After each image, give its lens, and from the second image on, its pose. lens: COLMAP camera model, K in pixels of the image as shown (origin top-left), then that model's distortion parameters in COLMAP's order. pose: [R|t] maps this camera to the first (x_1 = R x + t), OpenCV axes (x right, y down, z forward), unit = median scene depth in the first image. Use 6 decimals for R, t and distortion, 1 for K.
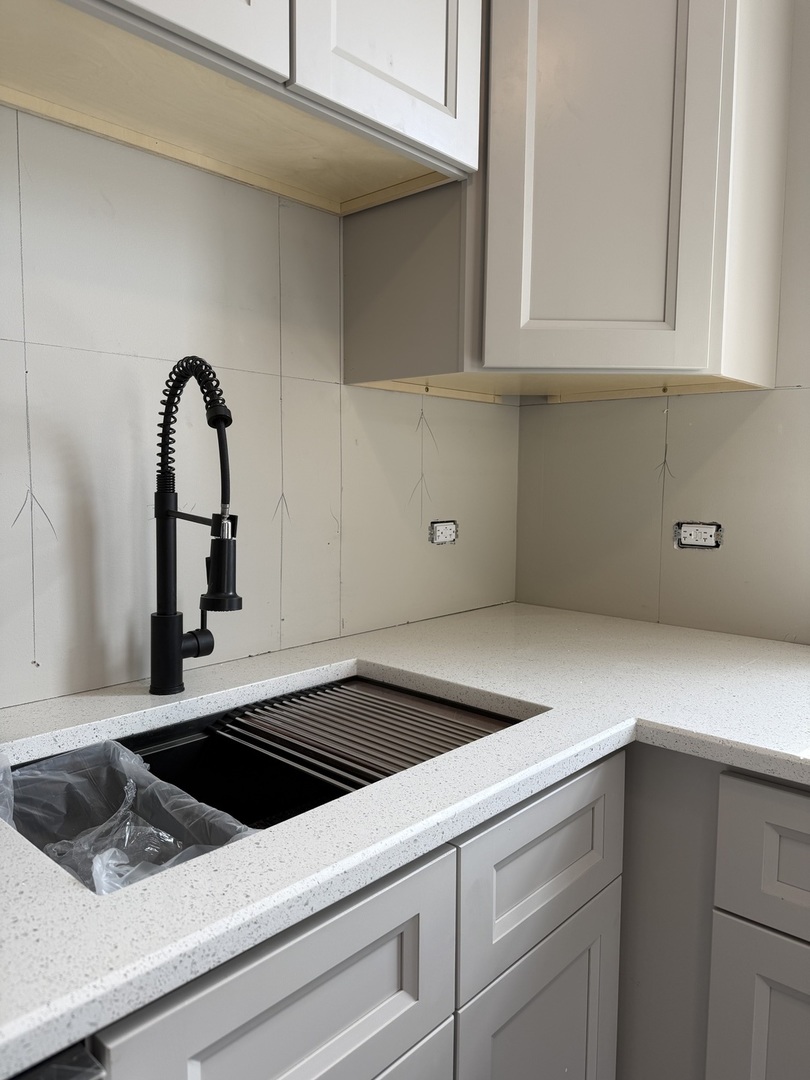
lens RADIAL K [[758.1, 0, 405.0], [0, 758.1, 540.0], [0, 0, 1]] dist [0.030230, -0.024735]
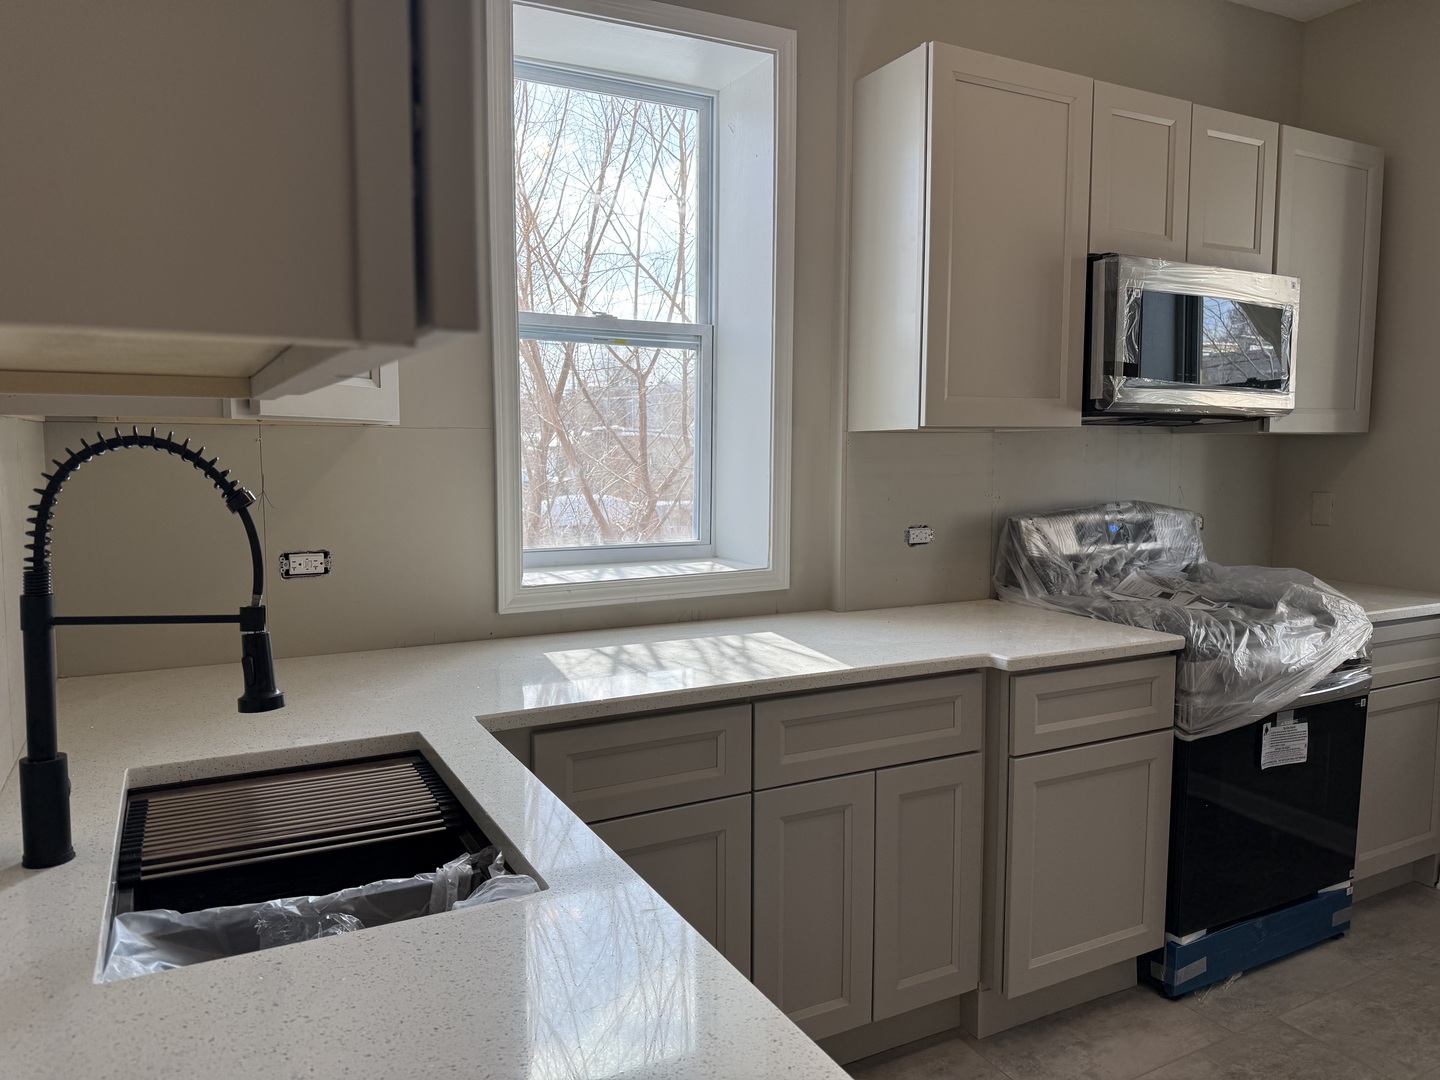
lens RADIAL K [[1010.9, 0, 720.0], [0, 1010.9, 540.0], [0, 0, 1]] dist [0.030230, -0.024735]
pose [[0.358444, -0.099667, 0.928216, -0.983309], [0.090607, 0.993305, 0.071667, -0.126328], [-0.929144, 0.058414, 0.365075, 0.012770]]
